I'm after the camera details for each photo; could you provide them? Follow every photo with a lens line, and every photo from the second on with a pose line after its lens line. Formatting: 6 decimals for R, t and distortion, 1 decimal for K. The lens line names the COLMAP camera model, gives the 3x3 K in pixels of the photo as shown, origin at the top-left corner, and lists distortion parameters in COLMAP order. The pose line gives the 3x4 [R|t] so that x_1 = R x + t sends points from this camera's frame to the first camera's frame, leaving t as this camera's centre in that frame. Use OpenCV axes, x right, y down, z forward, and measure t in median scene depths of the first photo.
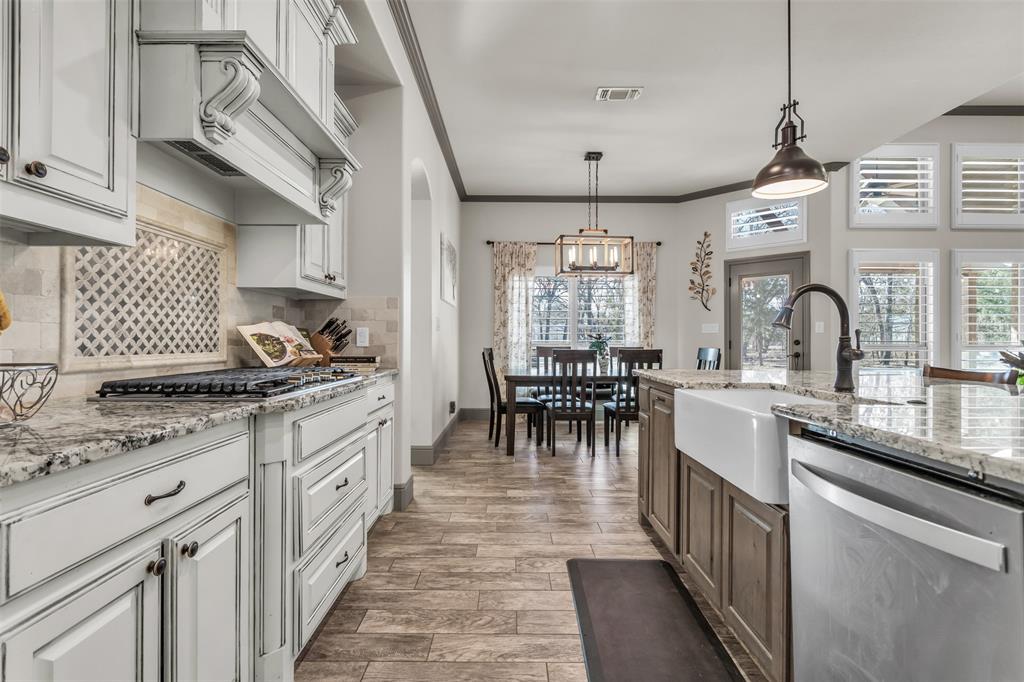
lens RADIAL K [[479.3, 0, 511.5], [0, 479.3, 338.5], [0, 0, 1]] dist [0.000198, -0.000790]
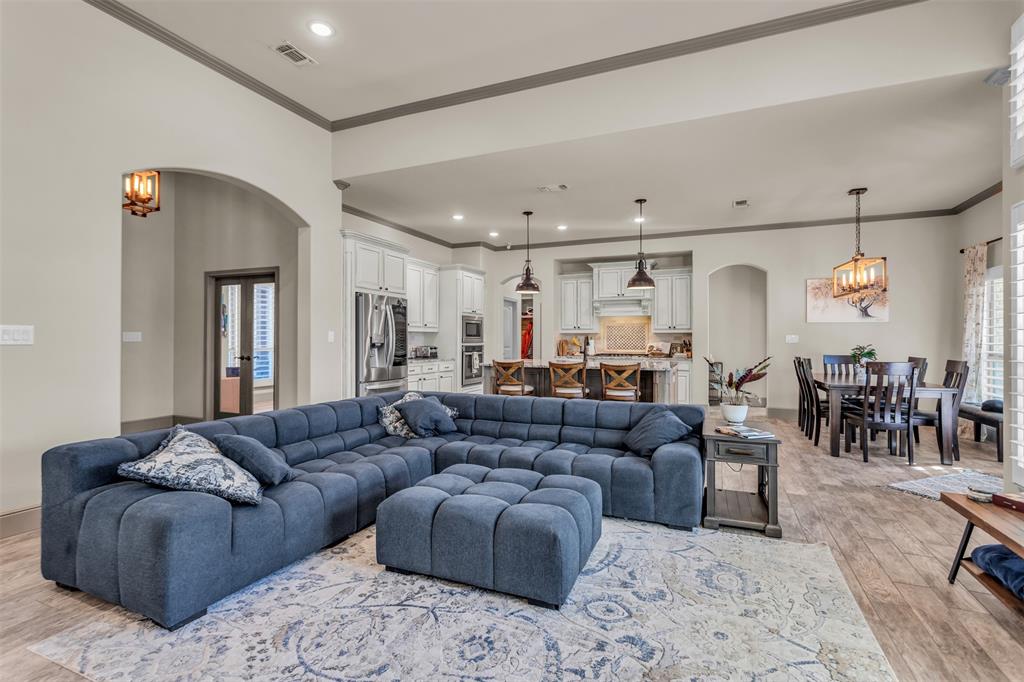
lens RADIAL K [[479.3, 0, 511.5], [0, 479.3, 338.5], [0, 0, 1]] dist [0.000198, -0.000790]
pose [[-0.399905, -0.006457, -0.916534, 2.462546], [-0.000814, 0.999977, -0.006689, -0.028412], [0.916556, -0.001929, -0.399902, 1.099459]]
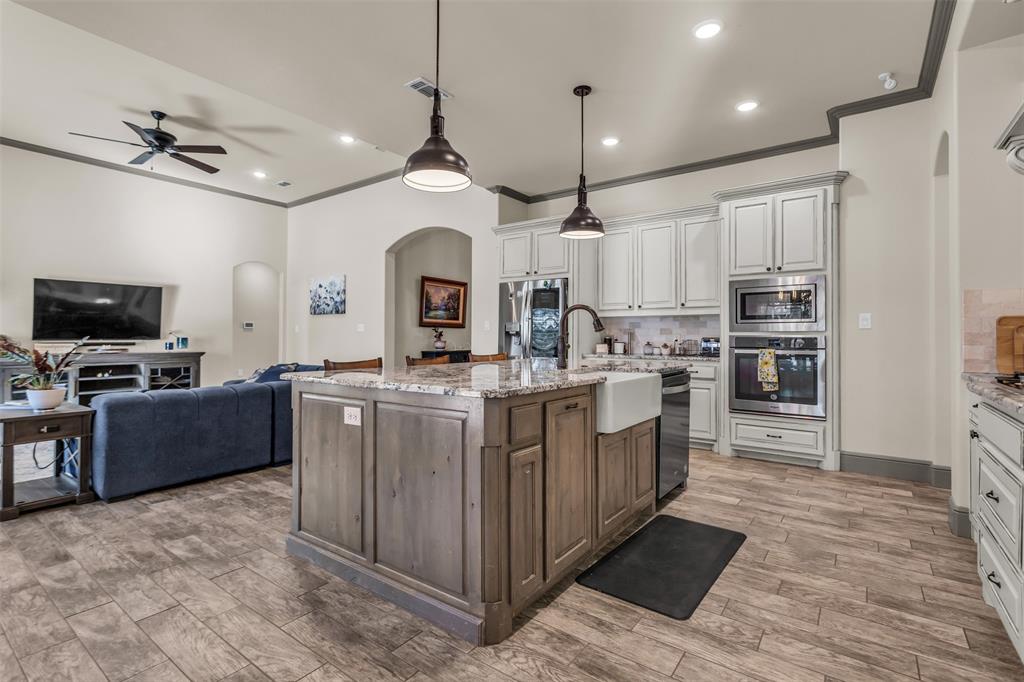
lens RADIAL K [[479.4, 0, 508.9], [0, 479.4, 332.0], [0, 0, 1]] dist [0.000482, 0.000139]
pose [[-0.801312, 0.000743, 0.598247, -0.091037], [-0.007960, 0.999897, -0.011904, 0.002154], [-0.598194, -0.014300, -0.801223, 1.348961]]
